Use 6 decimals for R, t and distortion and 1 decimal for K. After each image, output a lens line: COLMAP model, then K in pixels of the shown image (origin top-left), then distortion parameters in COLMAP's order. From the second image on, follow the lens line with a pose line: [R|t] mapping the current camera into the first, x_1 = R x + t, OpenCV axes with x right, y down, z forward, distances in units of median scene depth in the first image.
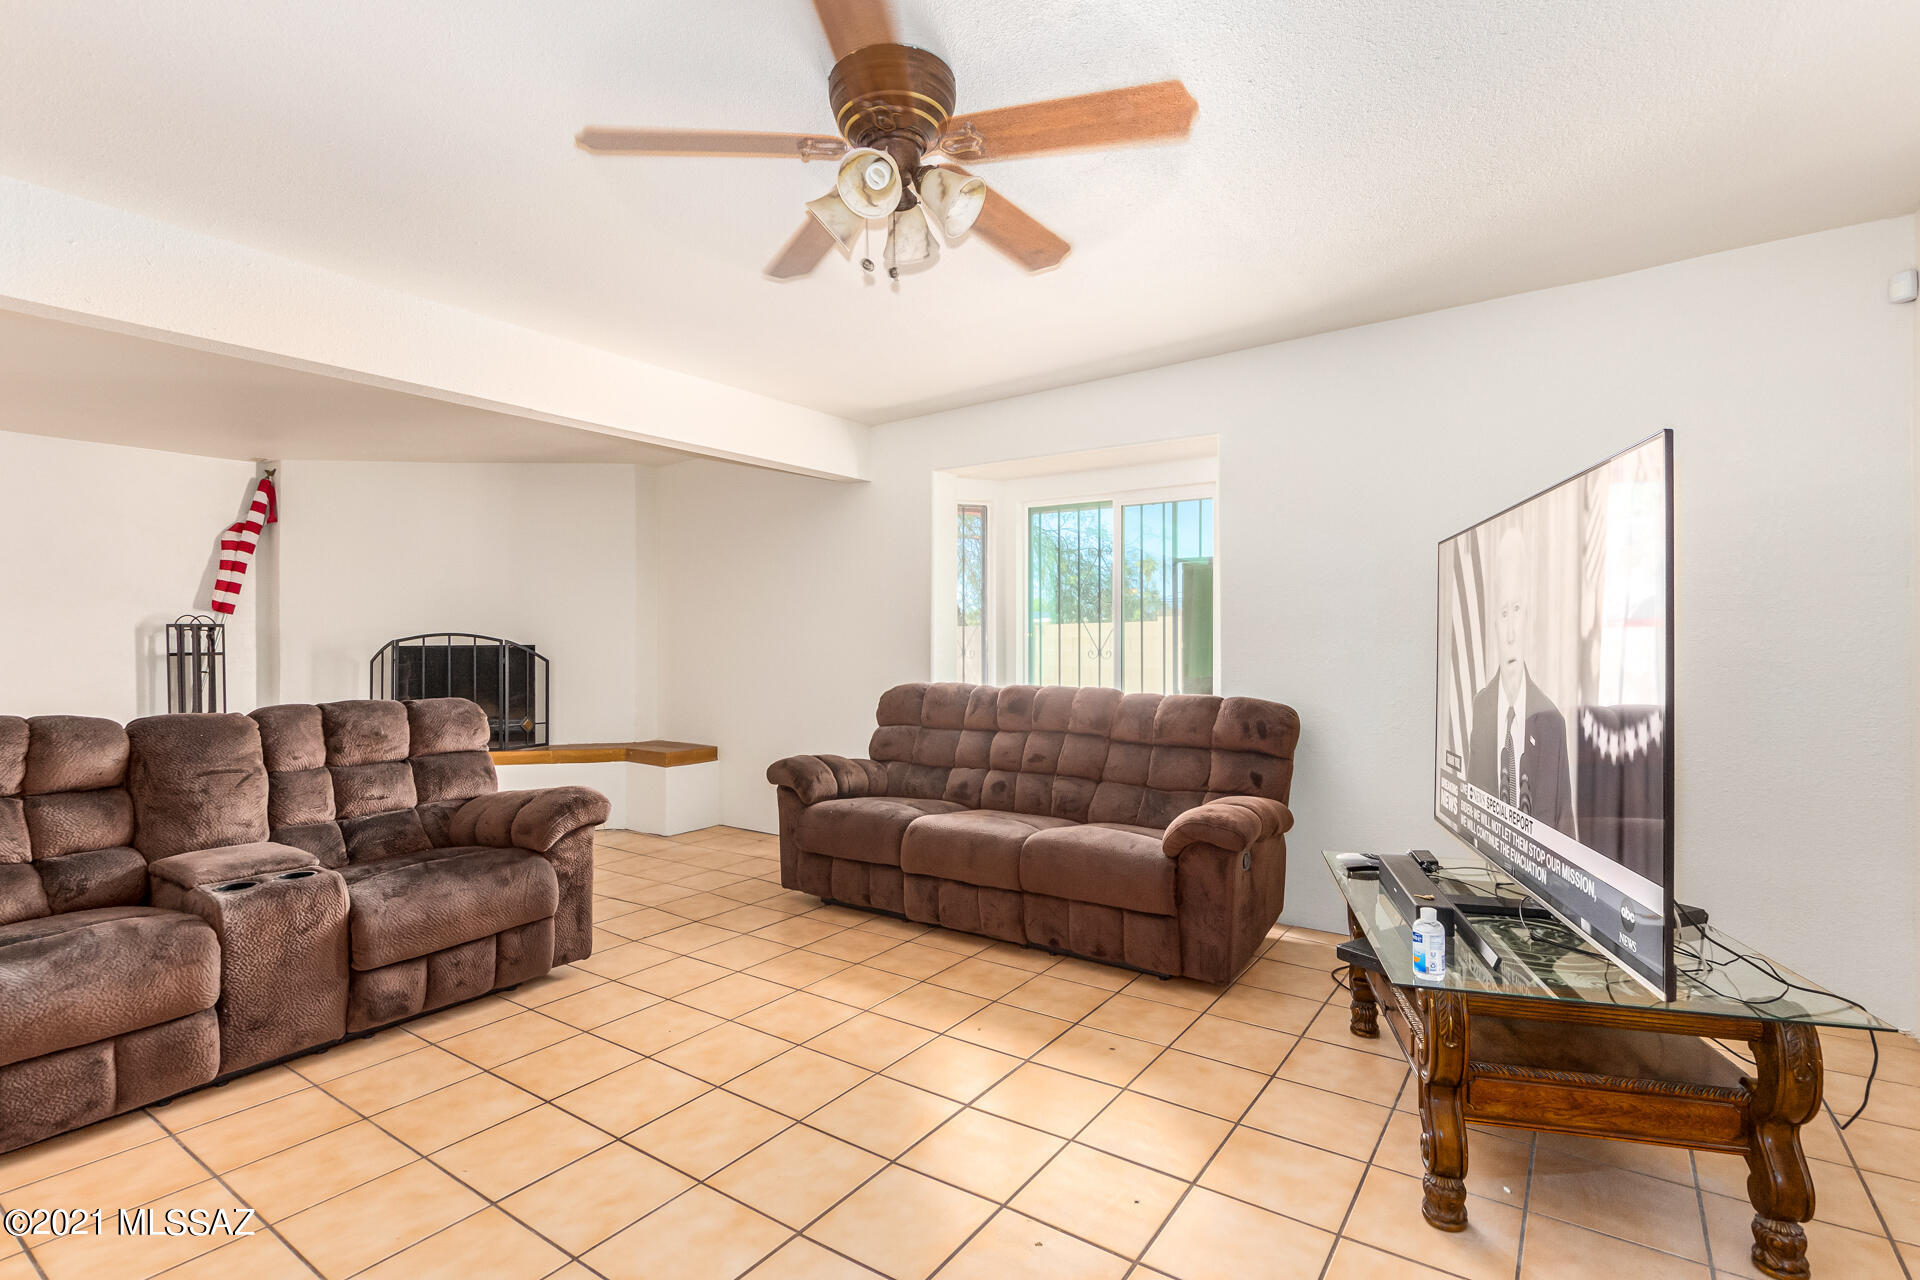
lens RADIAL K [[884.1, 0, 961.2], [0, 884.1, 636.3], [0, 0, 1]] dist [0.011193, -0.002262]
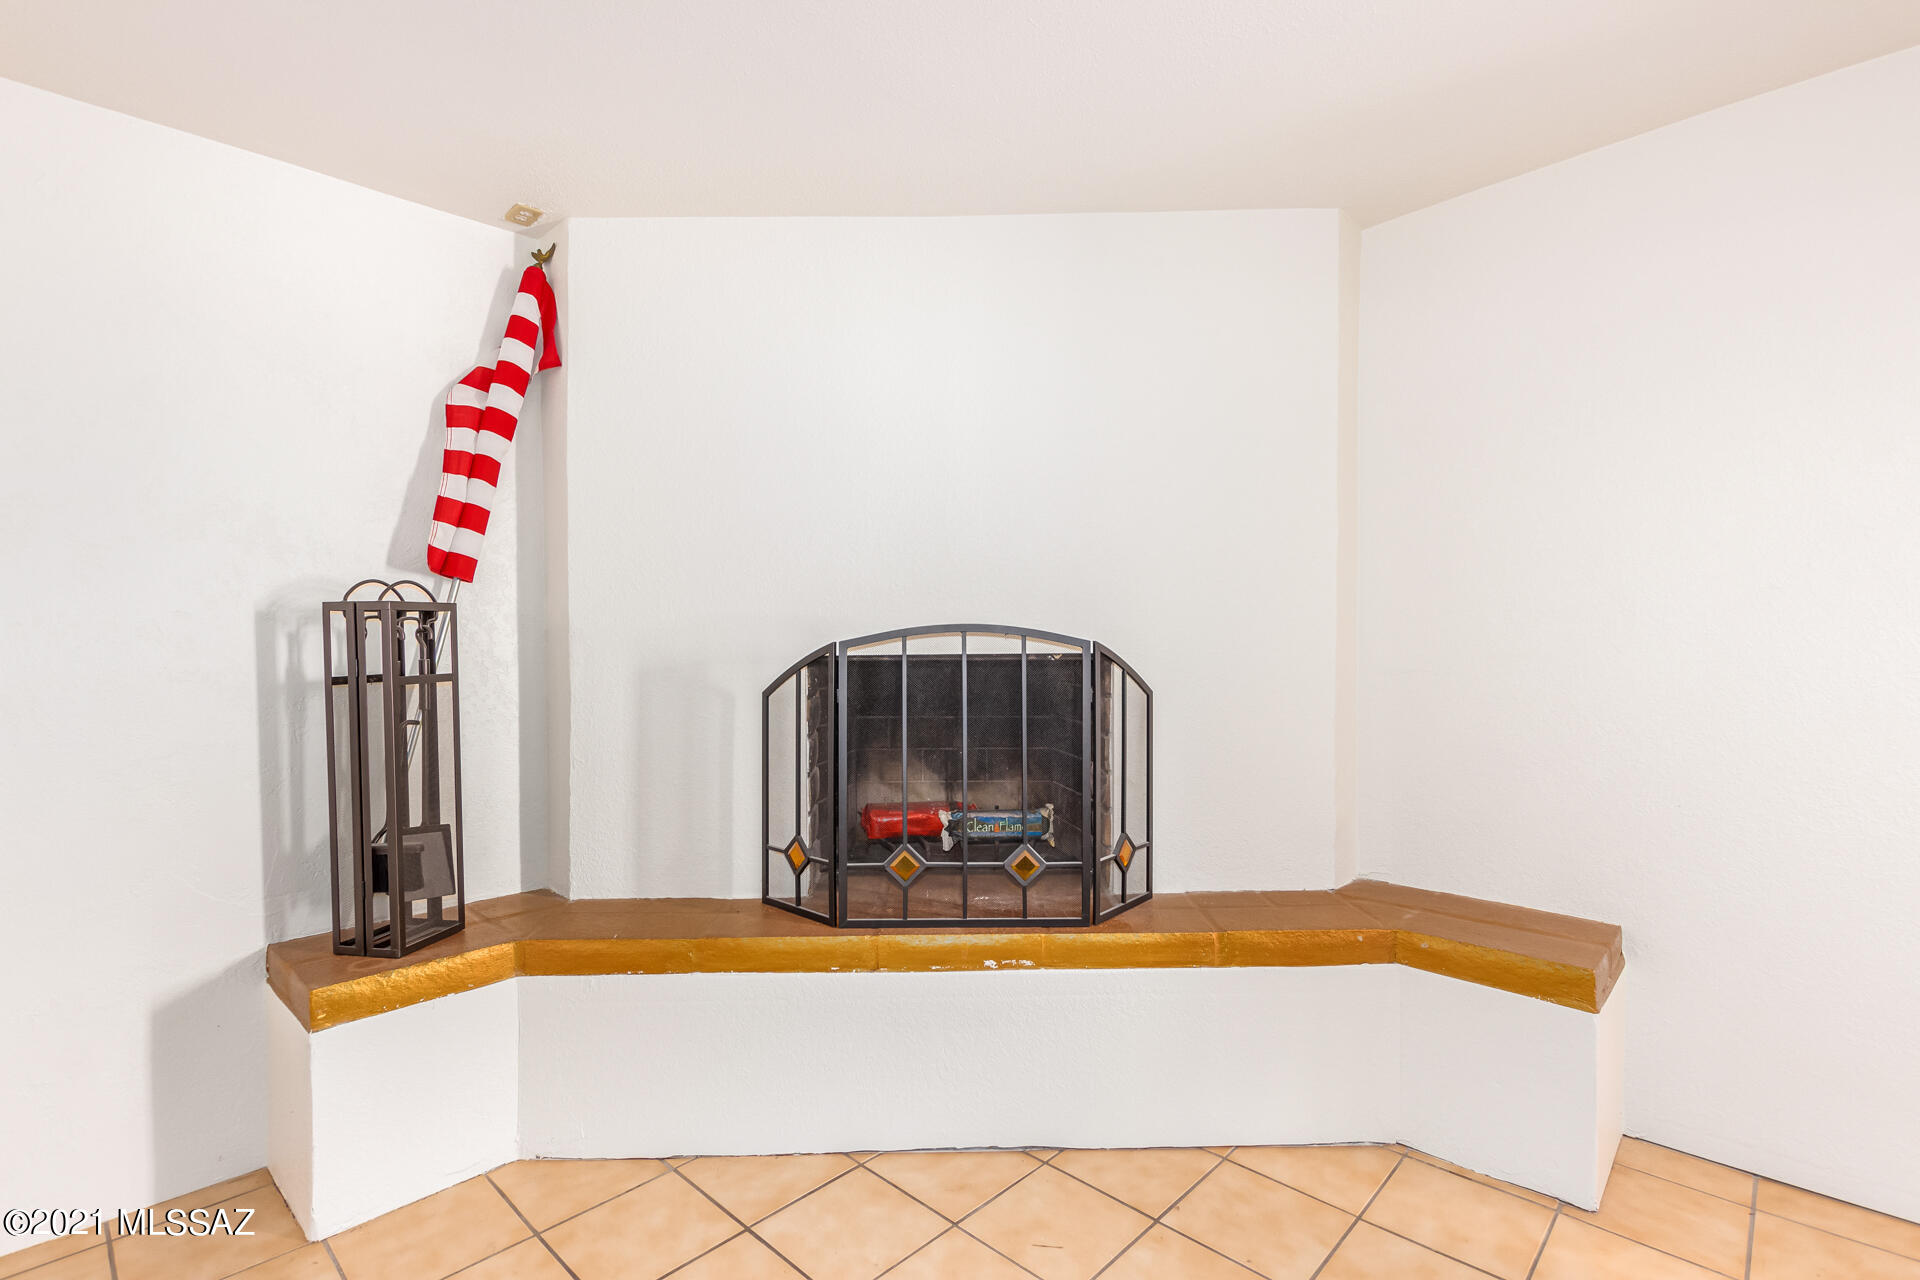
lens RADIAL K [[884.1, 0, 962.4], [0, 884.1, 653.0], [0, 0, 1]] dist [0.011193, -0.002262]
pose [[0.986412, -0.002532, -0.164269, -0.535602], [0.004590, 0.999916, 0.012148, 0.004871], [0.164225, -0.012737, 0.986341, 0.641249]]
